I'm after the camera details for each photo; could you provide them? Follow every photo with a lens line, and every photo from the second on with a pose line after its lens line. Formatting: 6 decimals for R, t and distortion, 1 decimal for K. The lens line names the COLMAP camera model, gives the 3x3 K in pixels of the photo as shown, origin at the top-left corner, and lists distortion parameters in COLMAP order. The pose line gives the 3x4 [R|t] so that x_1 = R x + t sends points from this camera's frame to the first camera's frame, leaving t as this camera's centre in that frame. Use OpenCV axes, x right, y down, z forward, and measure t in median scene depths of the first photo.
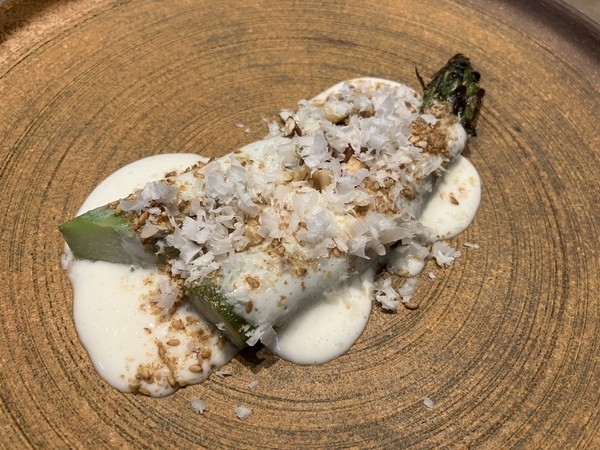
lens RADIAL K [[512.5, 0, 296.0], [0, 512.5, 246.5], [0, 0, 1]] dist [-0.005170, -0.009191]
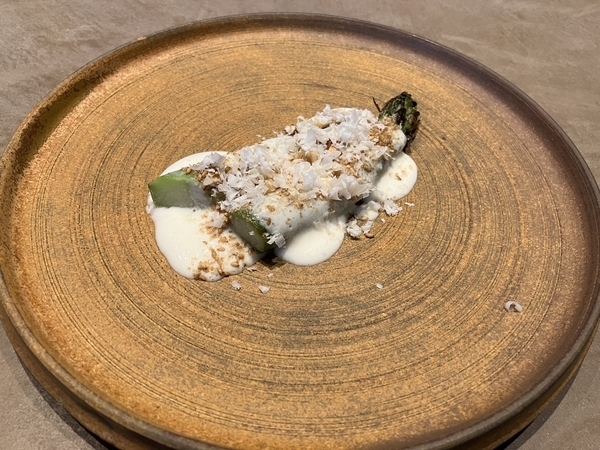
lens RADIAL K [[512.5, 0, 299.8], [0, 512.5, 221.4], [0, 0, 1]] dist [-0.005170, -0.009191]
pose [[0.999916, -0.001904, 0.012839, -0.009290], [0.004128, 0.984481, -0.175441, 0.338012], [-0.012306, 0.175479, 0.984406, -0.533600]]
